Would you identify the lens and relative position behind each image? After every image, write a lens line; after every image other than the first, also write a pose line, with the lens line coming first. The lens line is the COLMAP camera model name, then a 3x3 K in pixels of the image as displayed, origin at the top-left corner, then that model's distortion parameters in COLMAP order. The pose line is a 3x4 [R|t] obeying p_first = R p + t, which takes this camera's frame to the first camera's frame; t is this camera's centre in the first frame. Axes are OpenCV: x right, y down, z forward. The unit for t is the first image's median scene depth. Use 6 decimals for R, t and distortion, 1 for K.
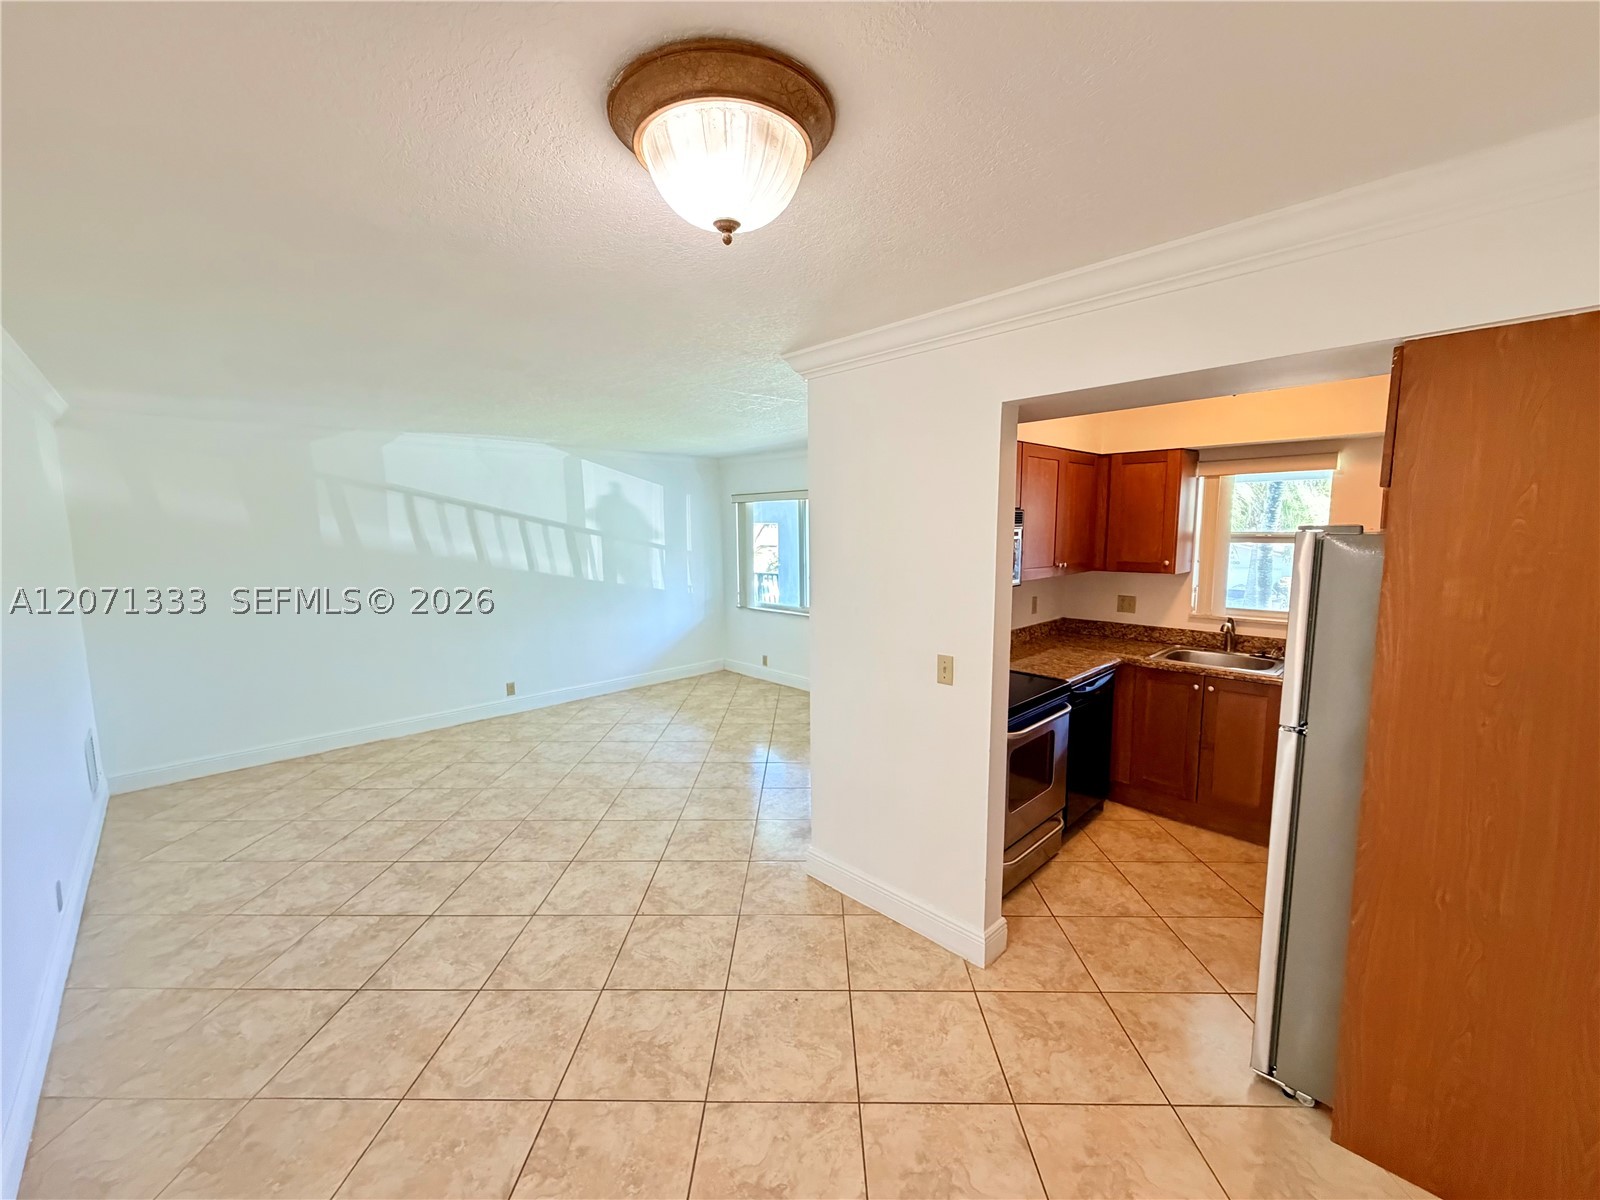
lens RADIAL K [[640.3, 0, 800.0], [0, 640.3, 600.0], [0, 0, 1]] dist [-0.000264, 0.000467]
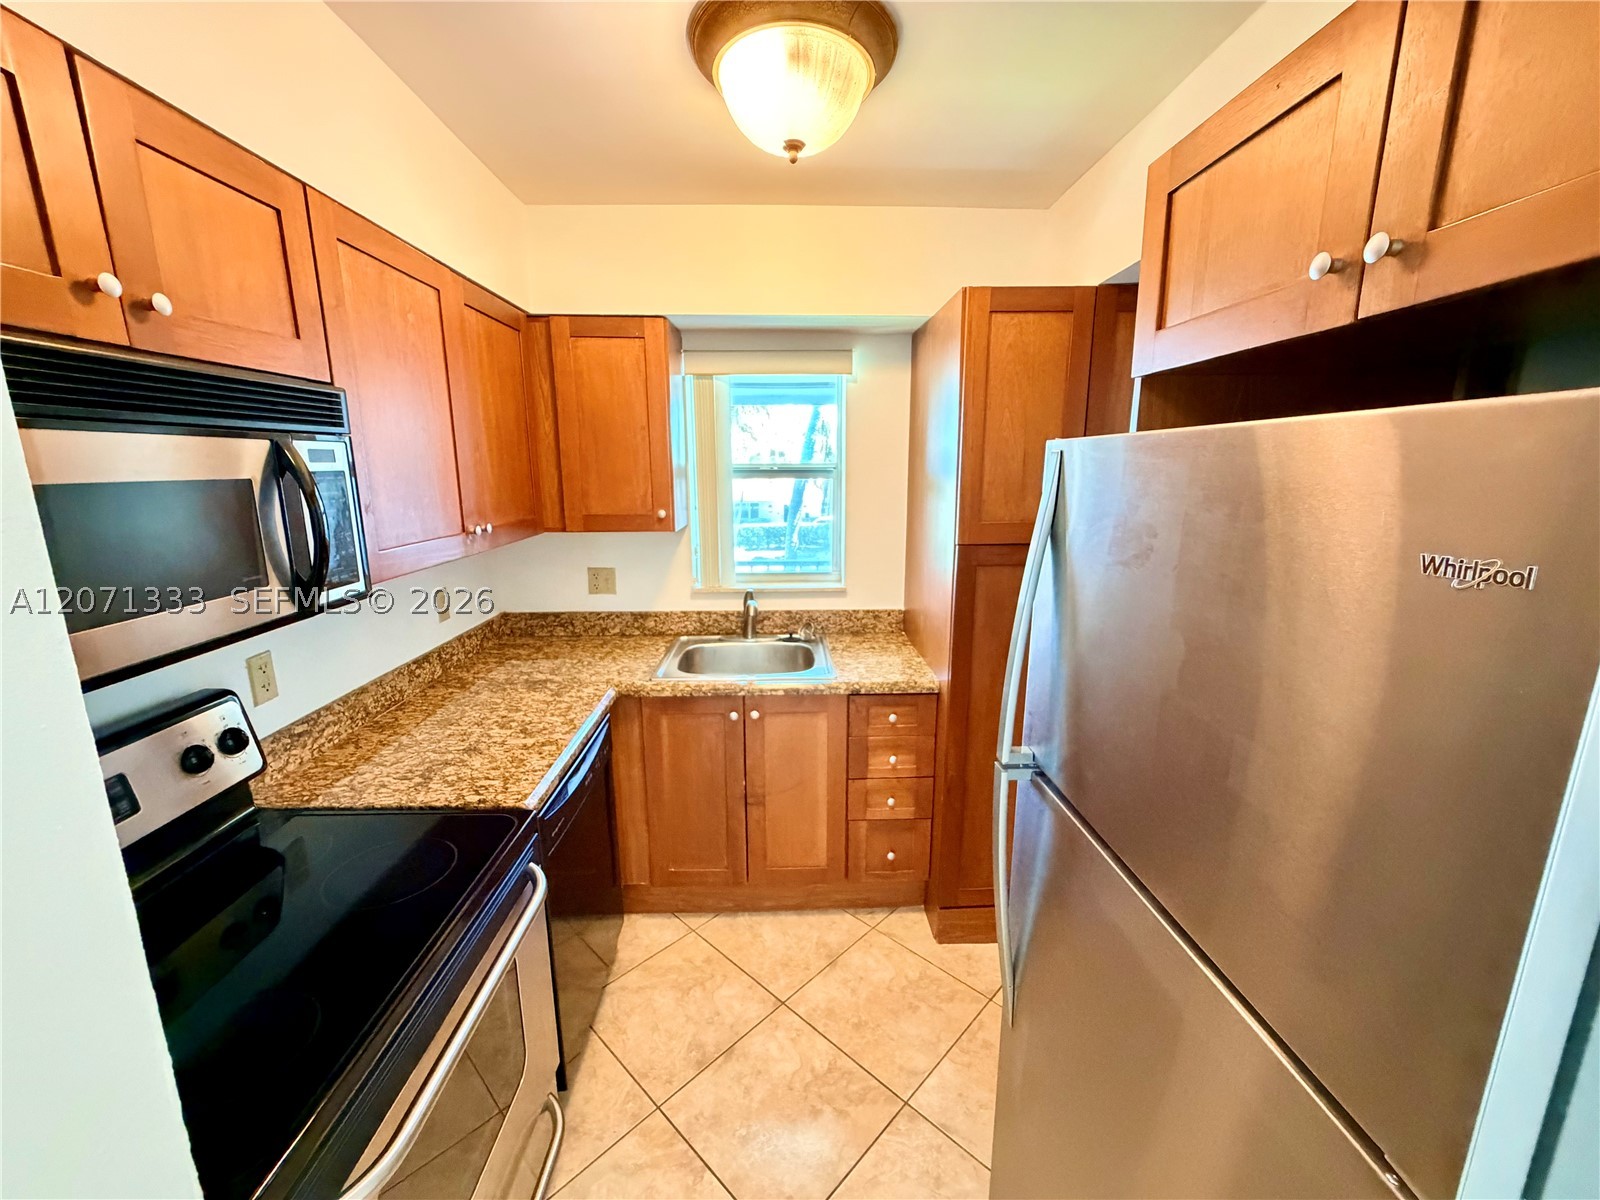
lens RADIAL K [[639.8, 0, 796.8], [0, 639.8, 601.3], [0, 0, 1]] dist [-0.000439, 0.000150]
pose [[0.682659, -0.147603, 0.715674, 0.208421], [0.082613, 0.988697, 0.125111, -0.039835], [-0.726052, -0.026284, 0.687137, 0.474064]]
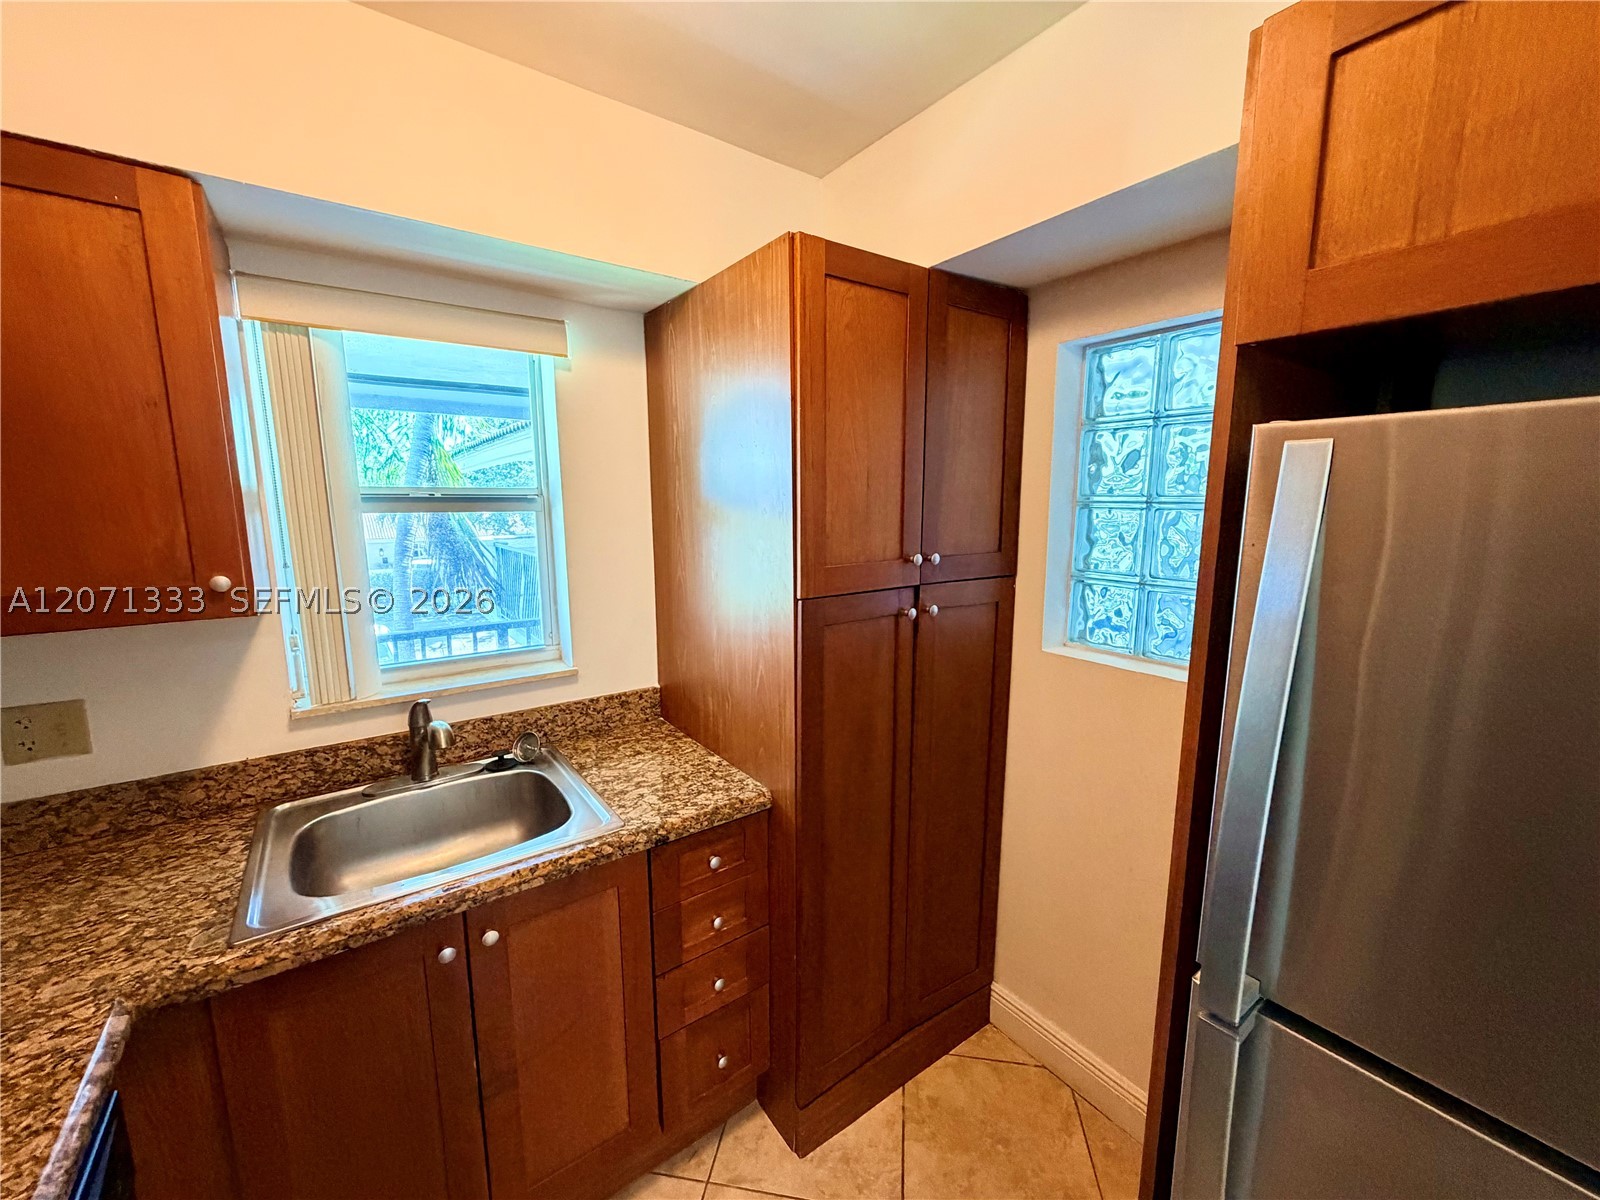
lens RADIAL K [[640.3, 0, 800.0], [0, 640.3, 600.0], [0, 0, 1]] dist [-0.000264, 0.000467]
pose [[0.153041, -0.146664, 0.977276, 0.313475], [0.115000, 0.984850, 0.129792, -0.055691], [-0.981506, 0.092523, 0.167588, 0.666006]]
